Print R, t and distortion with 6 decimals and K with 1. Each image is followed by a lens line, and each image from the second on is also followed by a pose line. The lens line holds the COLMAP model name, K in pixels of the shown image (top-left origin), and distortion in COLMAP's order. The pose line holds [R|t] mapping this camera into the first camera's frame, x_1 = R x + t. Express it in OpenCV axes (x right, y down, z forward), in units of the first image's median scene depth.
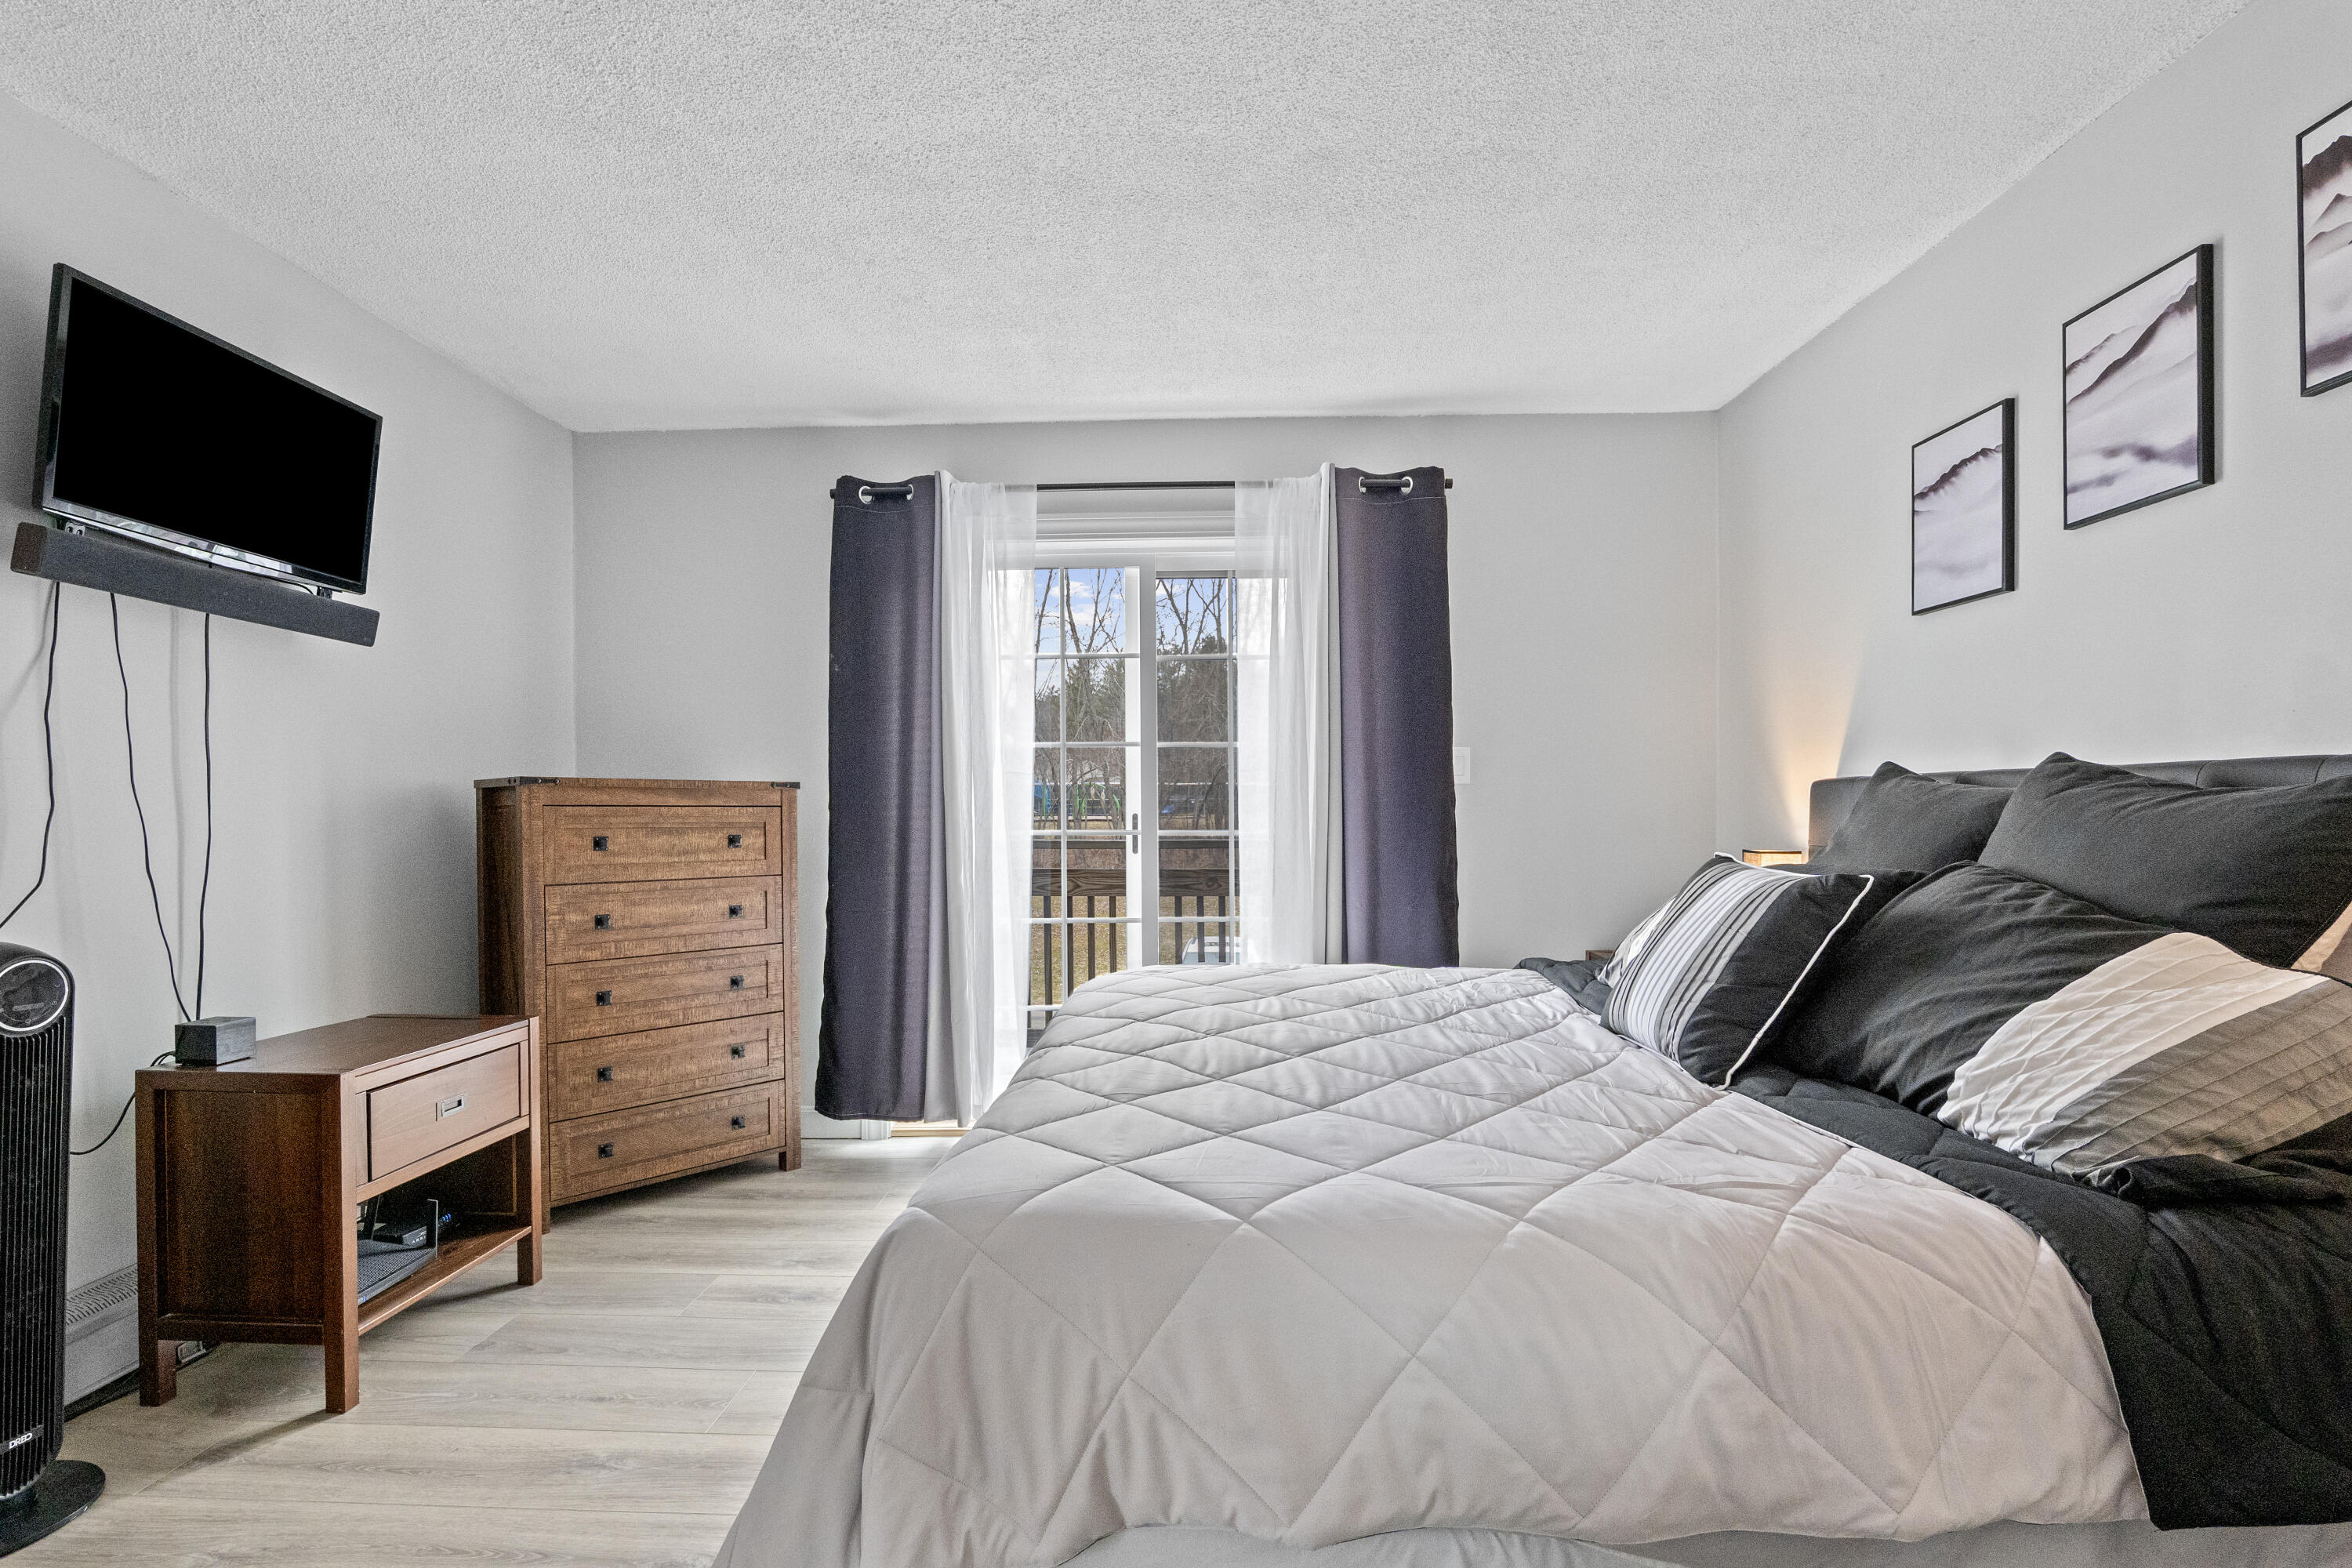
lens RADIAL K [[1106.1, 0, 1171.2], [0, 1106.1, 806.3], [0, 0, 1]] dist [-0.004188, 0.000957]
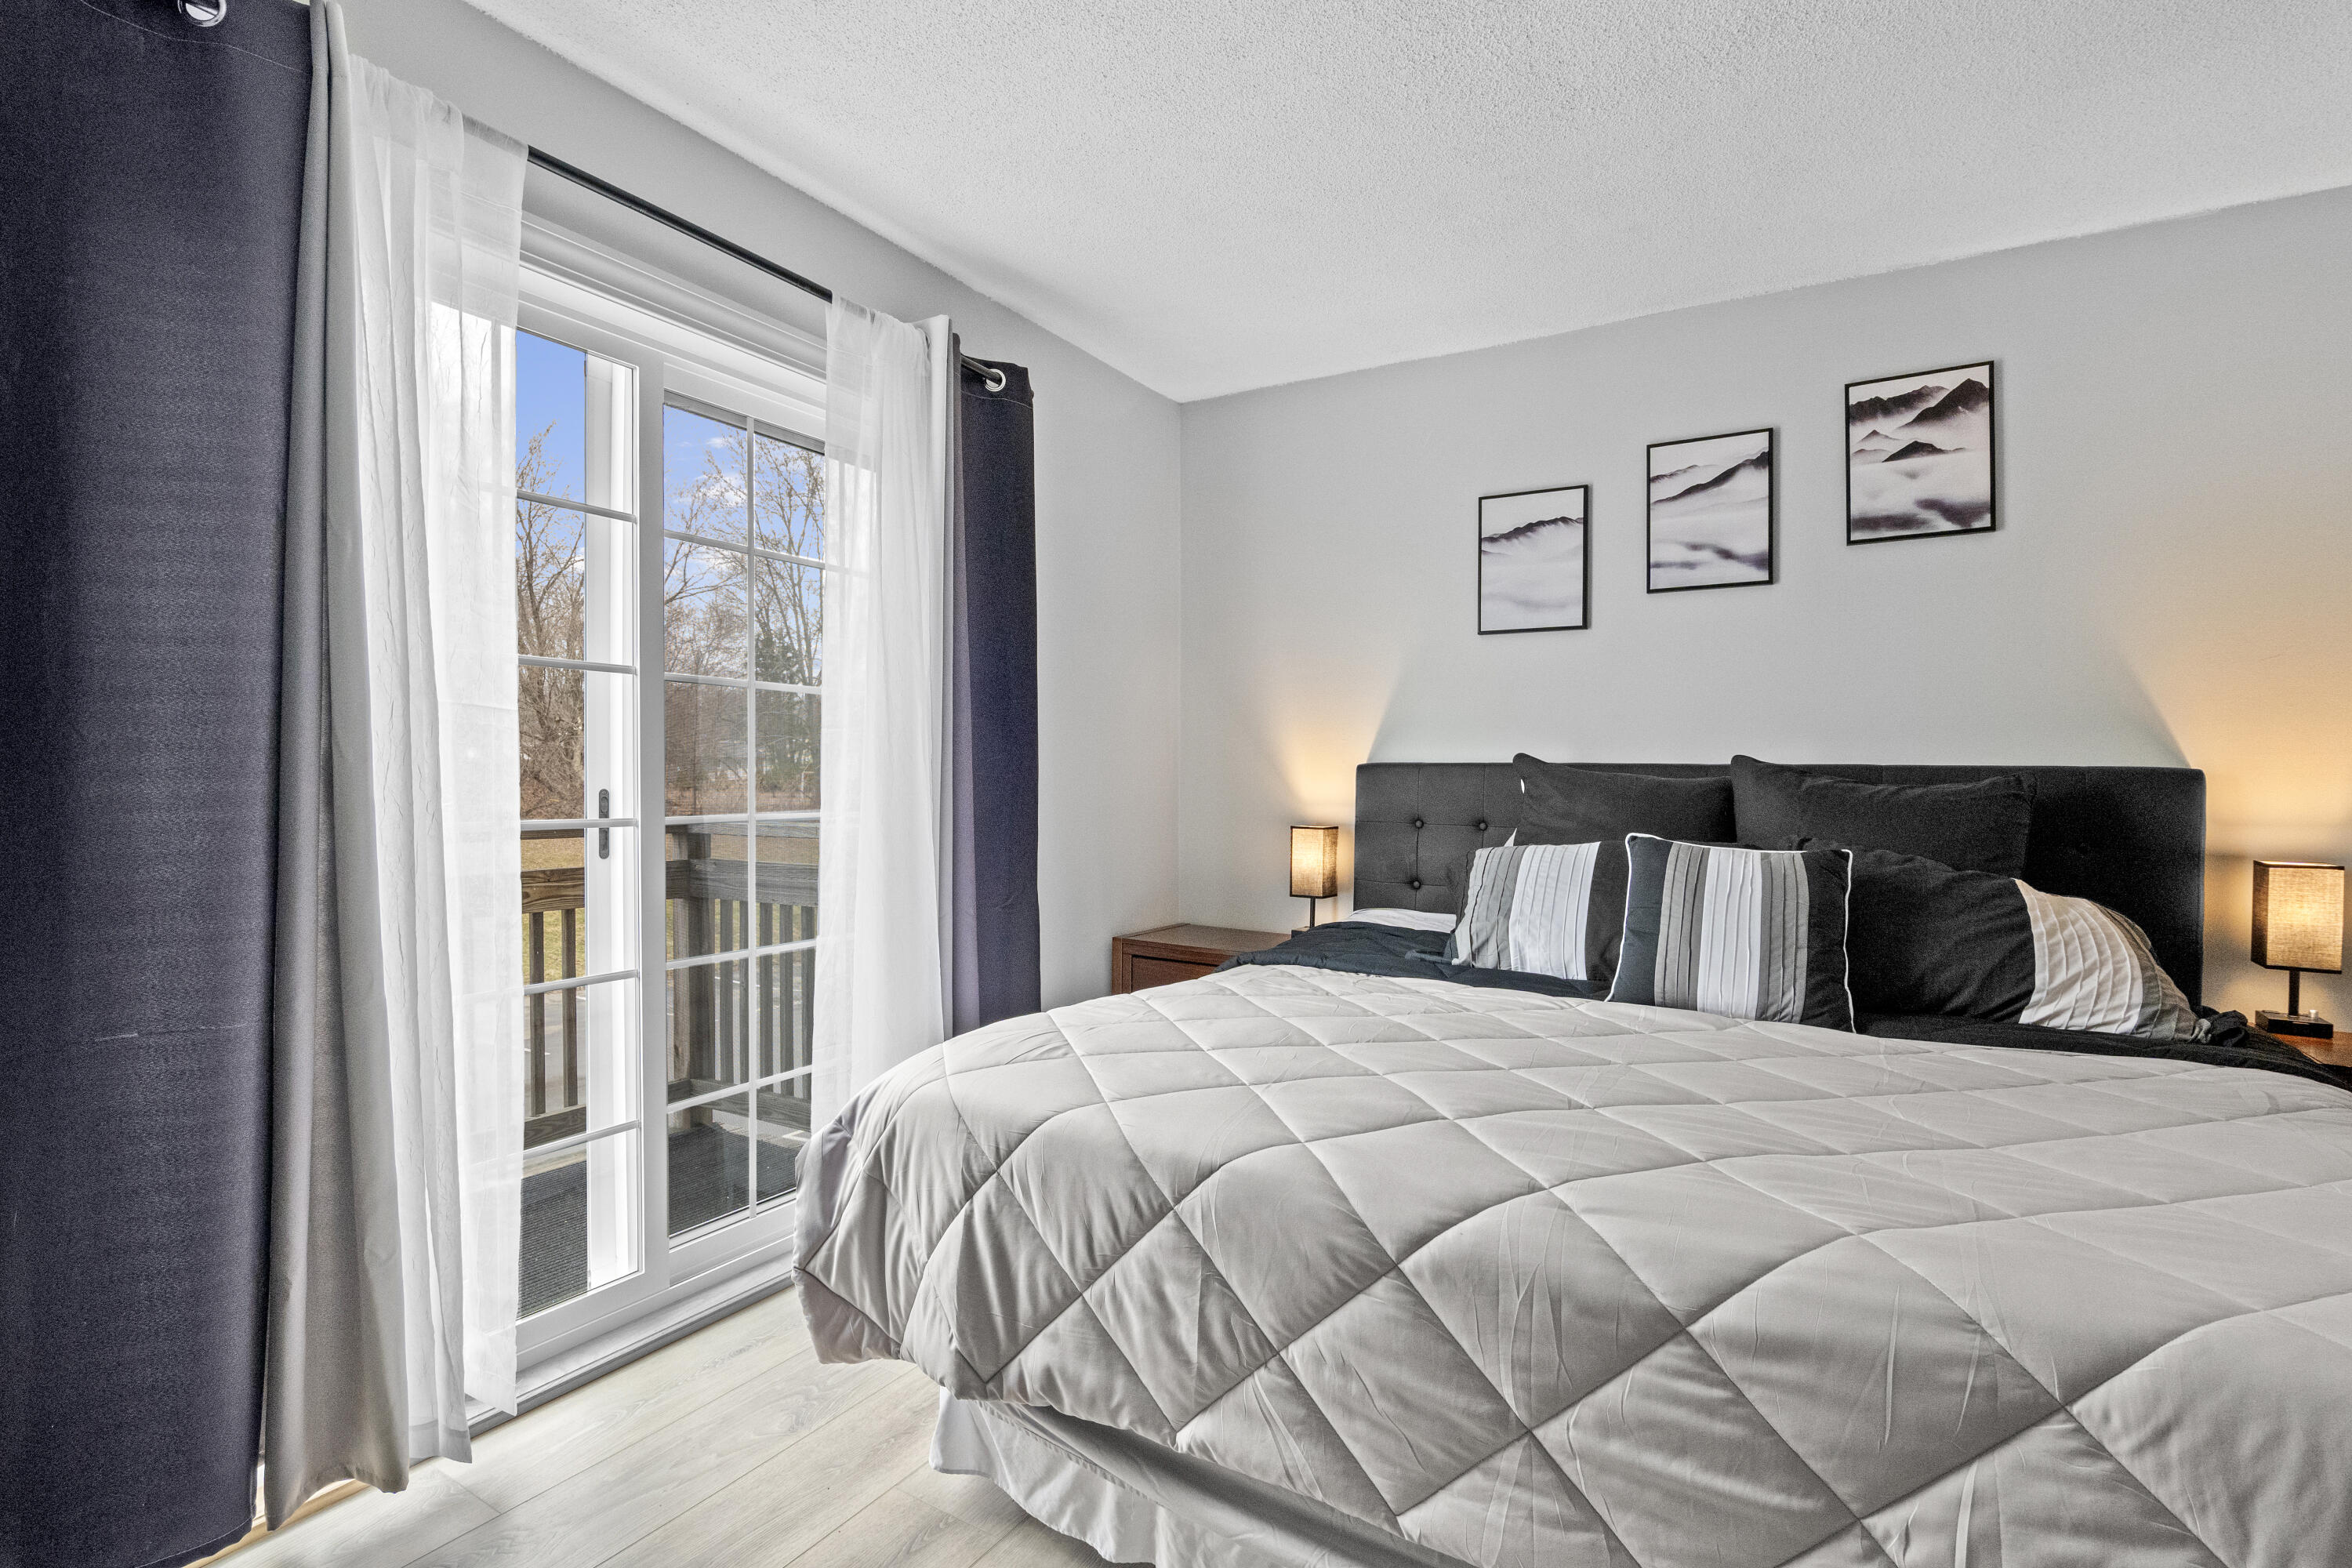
lens RADIAL K [[1106.1, 0, 1180.7], [0, 1106.1, 779.0], [0, 0, 1]] dist [-0.004188, 0.000957]
pose [[0.497743, 0.001140, 0.867324, -0.702381], [-0.014790, 0.999865, 0.007173, -0.015938], [-0.867199, -0.016398, 0.497692, 0.812983]]
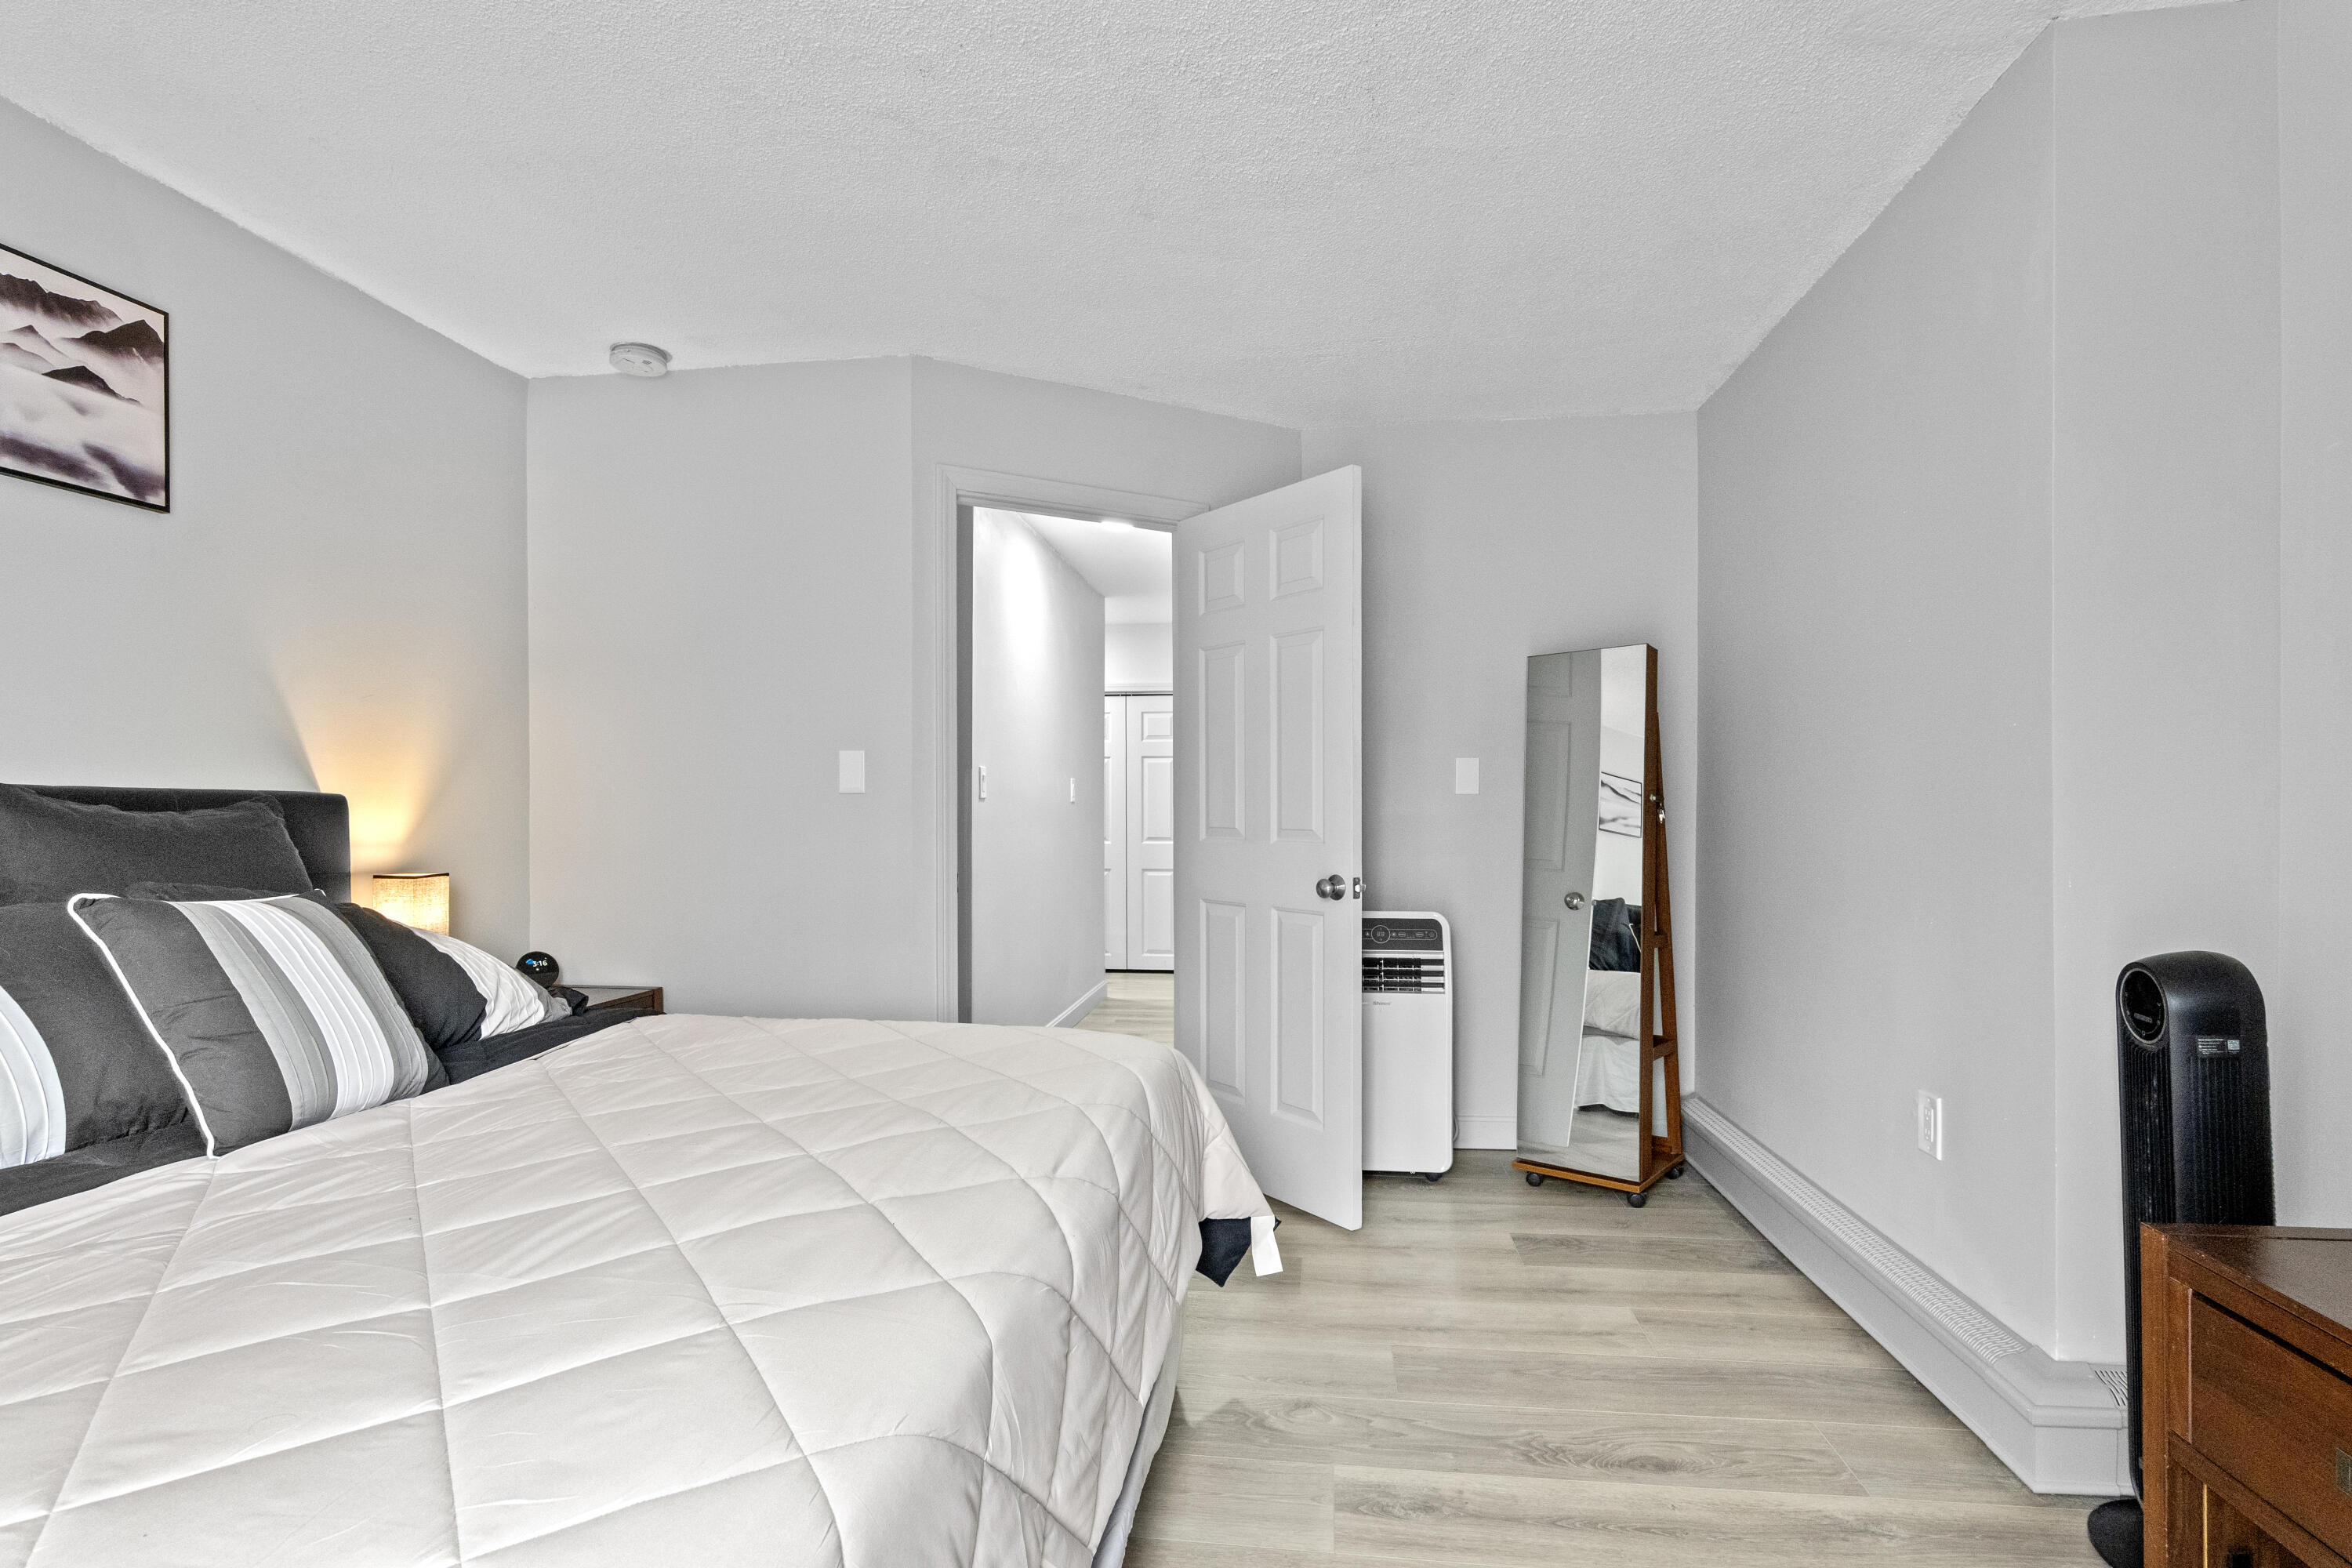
lens RADIAL K [[1106.1, 0, 1182.1], [0, 1106.1, 793.4], [0, 0, 1]] dist [-0.004188, 0.000957]
pose [[-0.993879, 0.009900, 0.110027, -0.256469], [0.007659, 0.999755, -0.020777, -0.003063], [-0.110206, -0.019808, -0.993711, 1.559514]]
